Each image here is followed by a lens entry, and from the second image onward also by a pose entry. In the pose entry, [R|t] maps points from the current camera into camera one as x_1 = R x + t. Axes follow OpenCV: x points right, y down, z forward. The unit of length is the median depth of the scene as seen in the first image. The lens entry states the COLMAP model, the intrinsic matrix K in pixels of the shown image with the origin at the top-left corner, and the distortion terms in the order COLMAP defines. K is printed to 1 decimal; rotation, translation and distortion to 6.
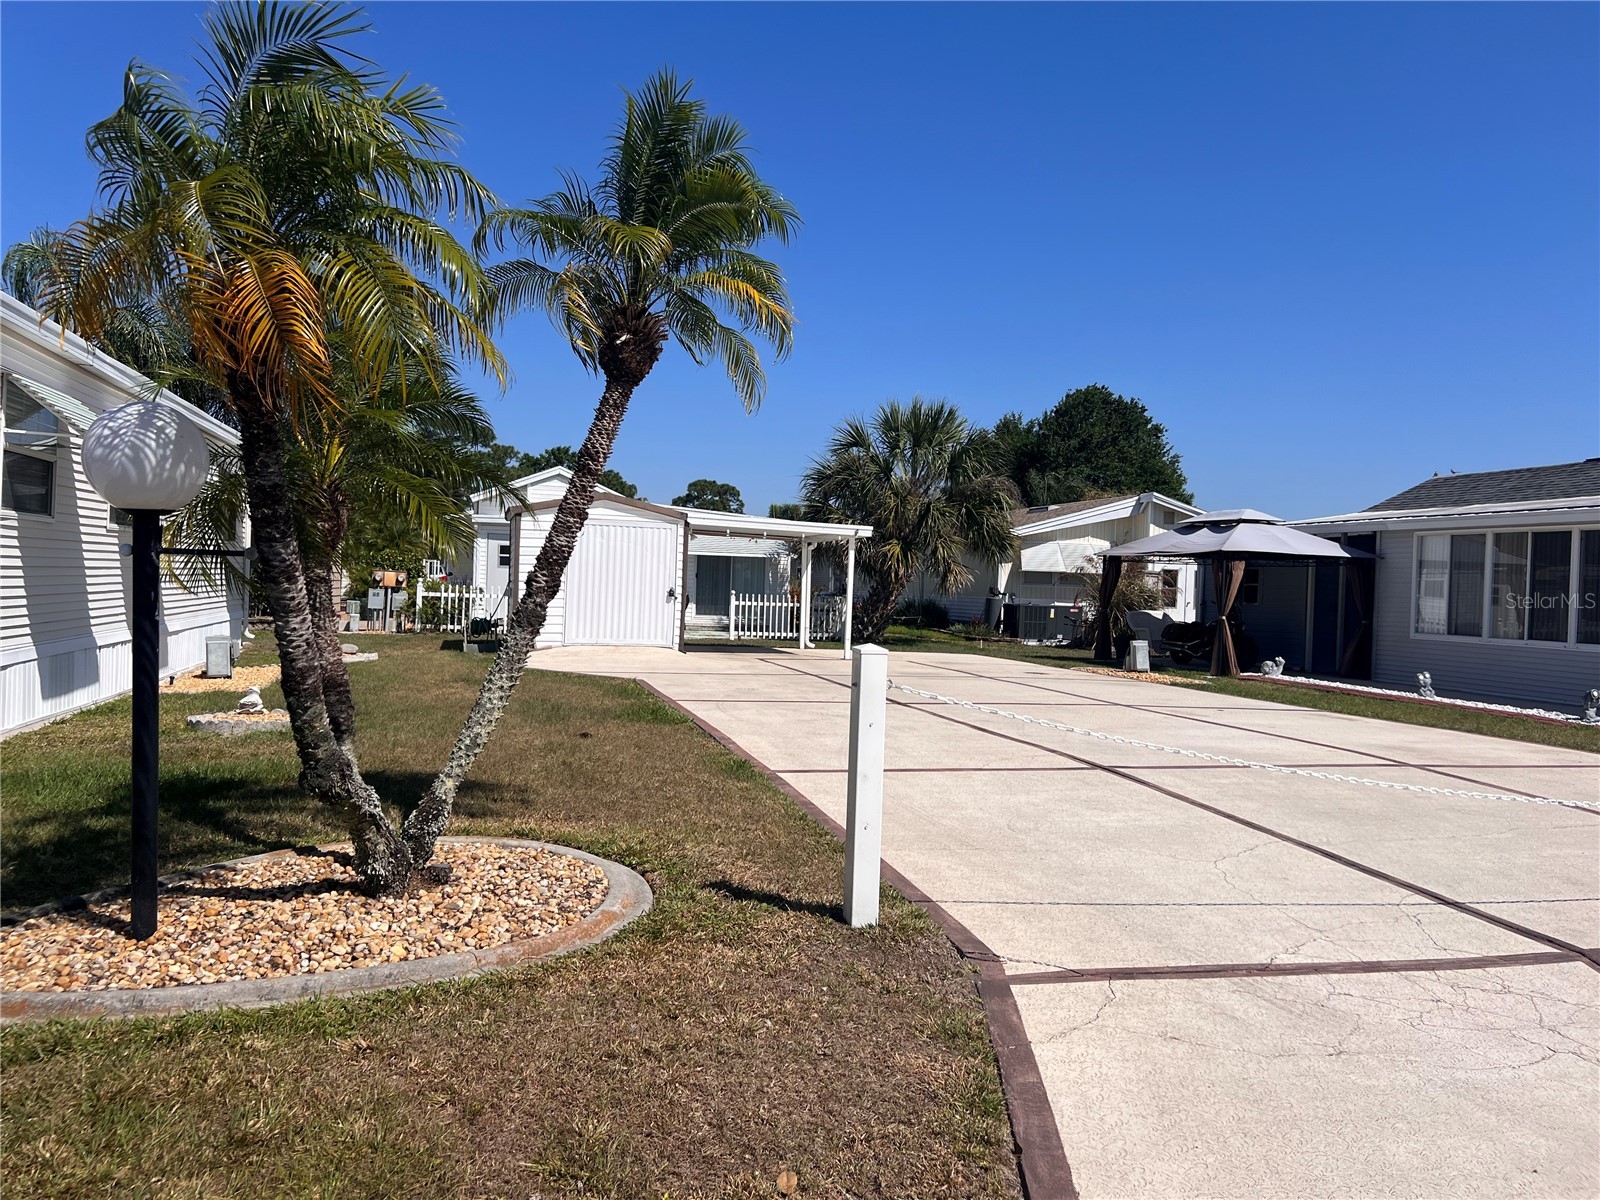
lens RADIAL K [[1209.1, 0, 792.9], [0, 1209.1, 586.1], [0, 0, 1]] dist [0.058703, -0.074376]
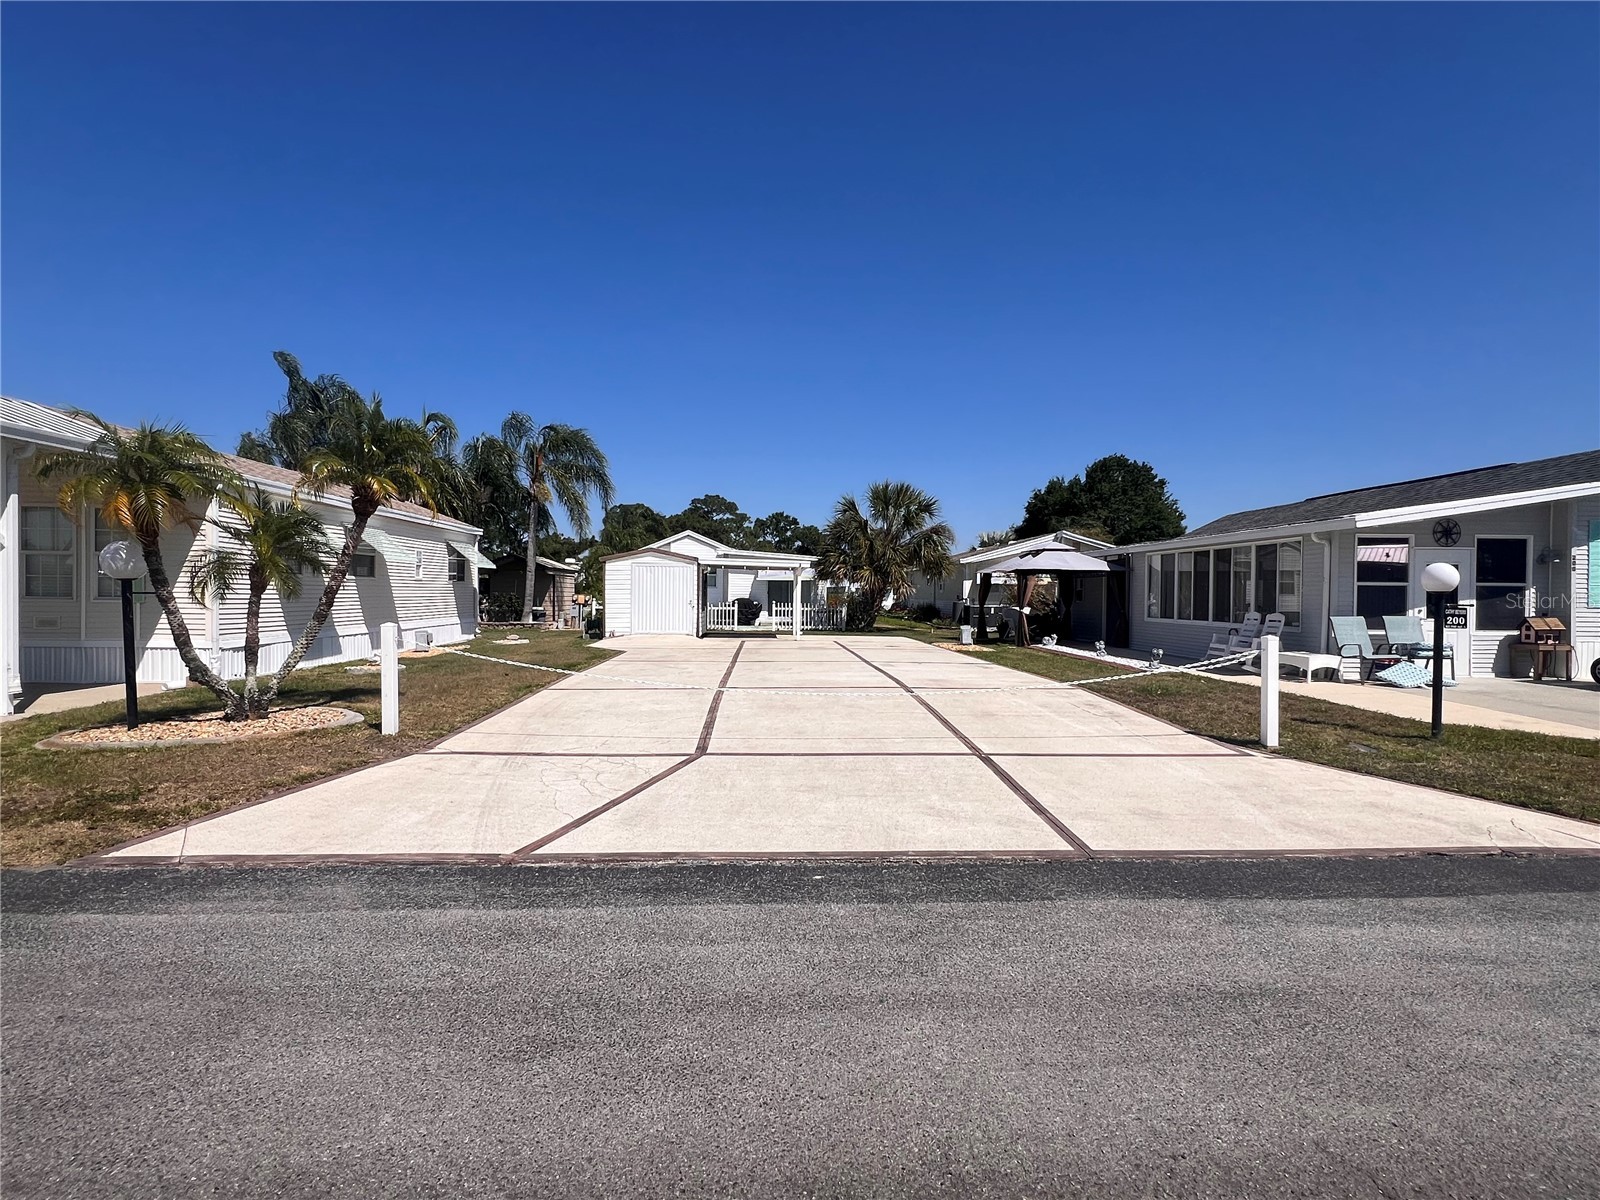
lens RADIAL K [[800.3, 0, 802.4], [0, 800.3, 599.4], [0, 0, 1]] dist [-0.001971, 0.000542]
pose [[0.979127, -0.025179, -0.201681, 0.289441], [0.025466, 0.999675, -0.001175, 0.005142], [0.201646, -0.003985, 0.979450, -0.102130]]
